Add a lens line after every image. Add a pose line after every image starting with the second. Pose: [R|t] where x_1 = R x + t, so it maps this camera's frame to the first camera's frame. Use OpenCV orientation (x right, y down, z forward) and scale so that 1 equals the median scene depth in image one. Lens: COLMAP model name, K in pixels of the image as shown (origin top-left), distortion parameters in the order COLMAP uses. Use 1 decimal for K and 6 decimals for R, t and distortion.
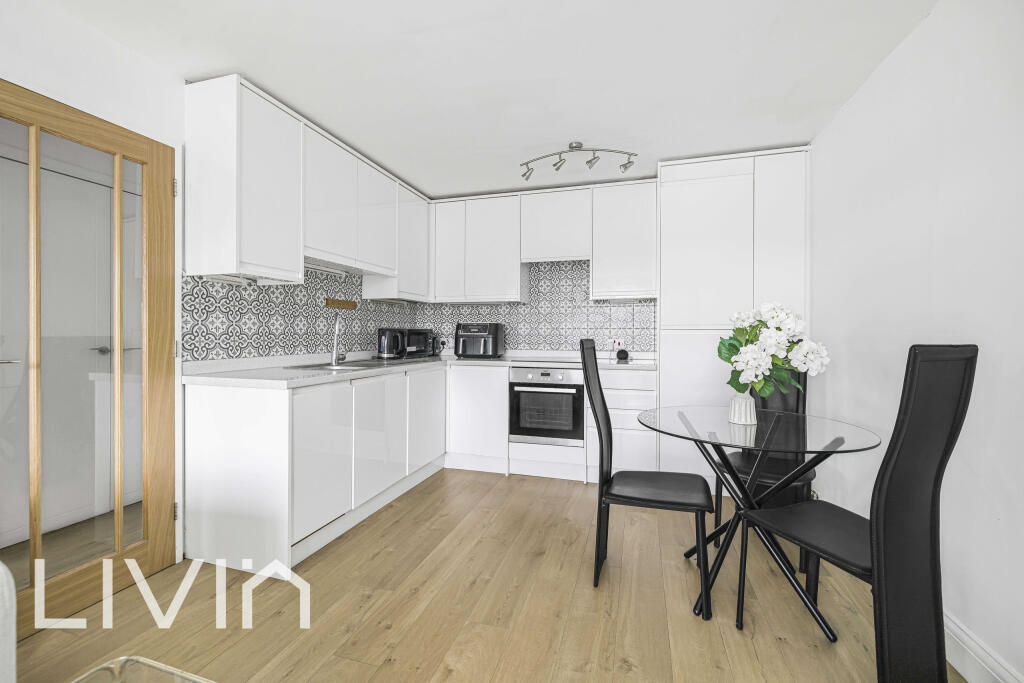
lens RADIAL K [[442.1, 0, 510.6], [0, 442.1, 336.5], [0, 0, 1]] dist [0.009940, 0.000339]
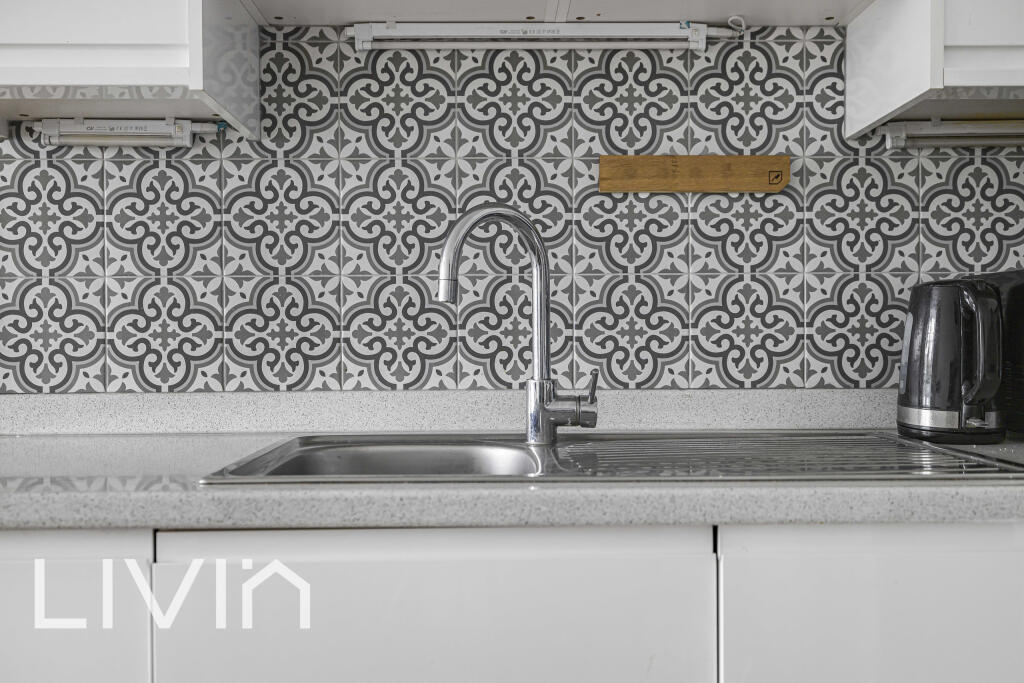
lens RADIAL K [[1292.4, 0, 511.9], [0, 1292.4, 339.3], [0, 0, 1]] dist [0.007004, 0.000000]
pose [[0.299289, 0.020241, -0.953948, 0.199711], [0.000533, 0.999771, 0.021380, -0.003876], [0.954163, -0.006908, 0.299209, 0.674649]]
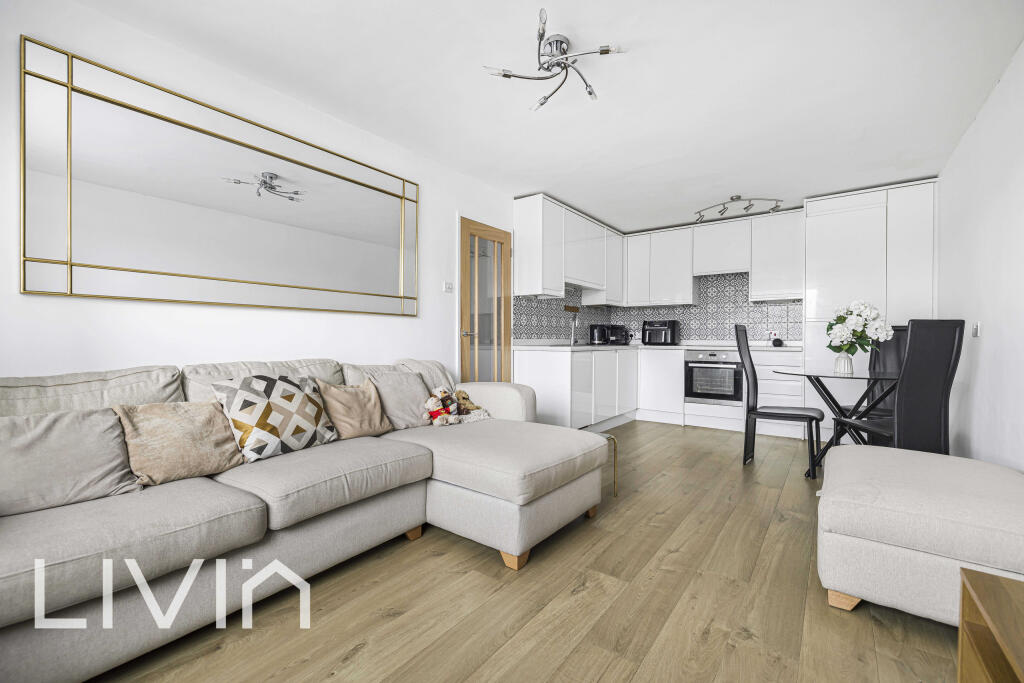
lens RADIAL K [[442.1, 0, 507.3], [0, 442.1, 341.7], [0, 0, 1]] dist [0.009940, 0.000339]
pose [[0.938556, 0.001671, -0.345122, -0.046881], [-0.001694, 0.999999, 0.000236, 0.042392], [0.345122, 0.000363, 0.938558, -0.539678]]
